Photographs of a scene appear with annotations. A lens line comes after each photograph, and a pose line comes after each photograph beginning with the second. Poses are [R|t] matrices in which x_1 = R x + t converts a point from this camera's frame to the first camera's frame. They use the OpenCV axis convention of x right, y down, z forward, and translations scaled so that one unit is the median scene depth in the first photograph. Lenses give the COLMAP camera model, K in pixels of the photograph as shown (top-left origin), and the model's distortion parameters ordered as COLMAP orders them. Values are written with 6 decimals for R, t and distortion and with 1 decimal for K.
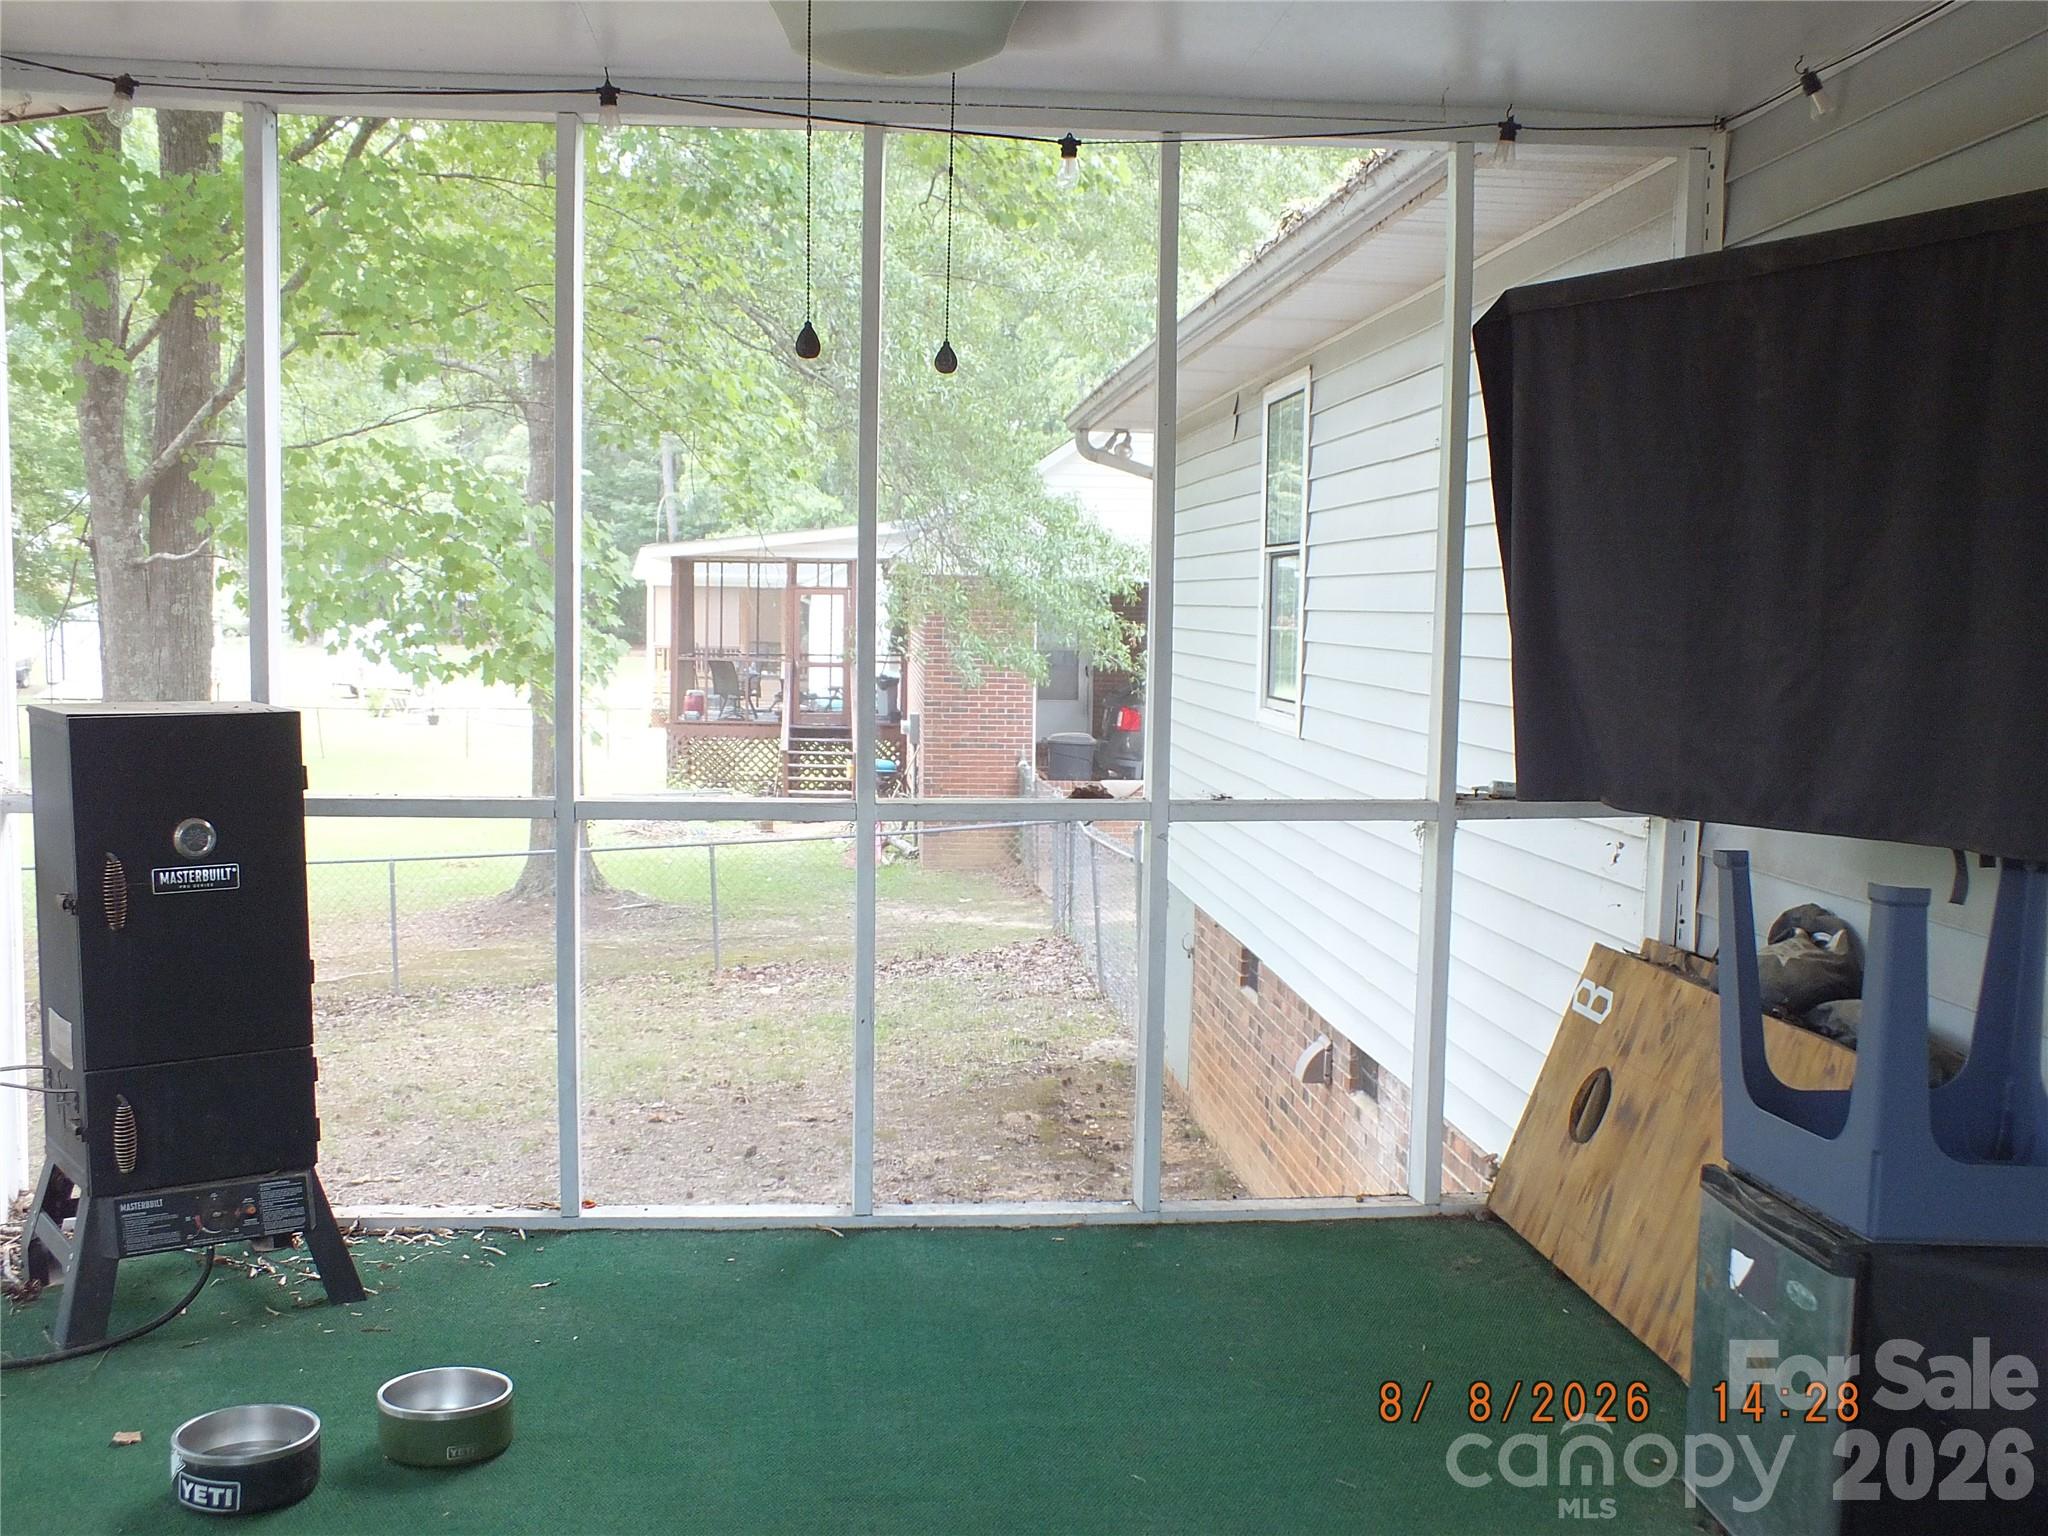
lens RADIAL K [[2368.6, 0, 1024.0], [0, 2368.6, 768.0], [0, 0, 1]] dist [0.000215, -0.000064]
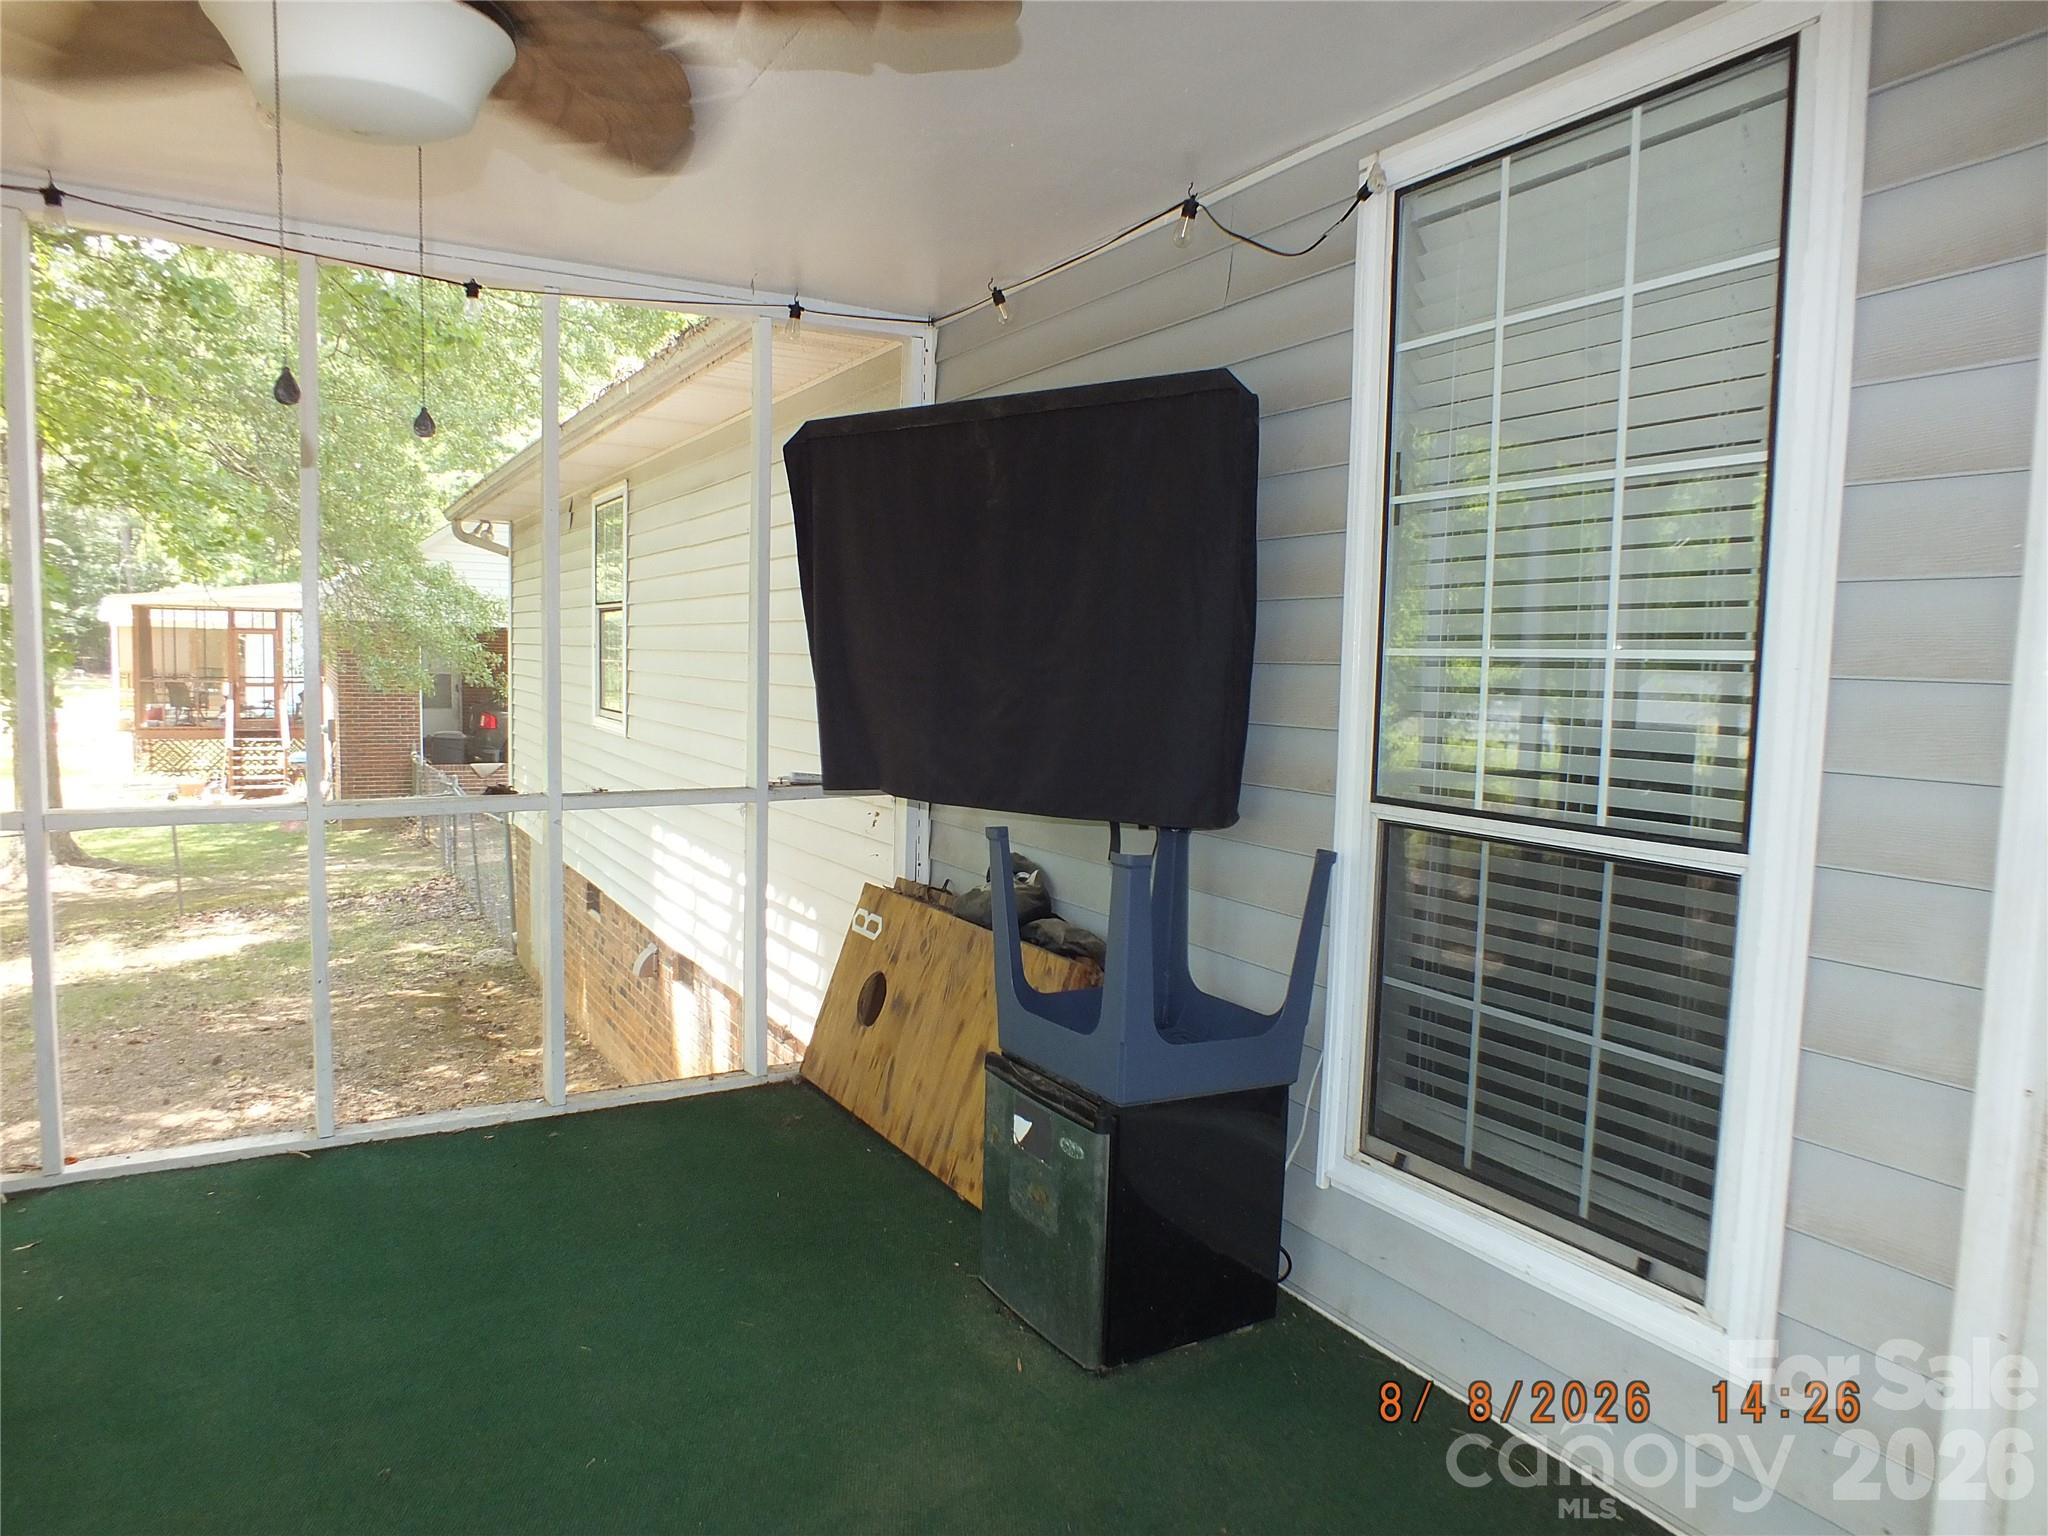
lens RADIAL K [[1514.0, 0, 1022.5], [0, 1514.0, 799.0], [0, 0, 1]] dist [-0.068808, 0.068759]
pose [[0.925376, -0.027890, 0.378022, -0.016705], [0.015321, 0.999226, 0.036218, -0.008969], [-0.378740, -0.027724, 0.925088, 0.112349]]
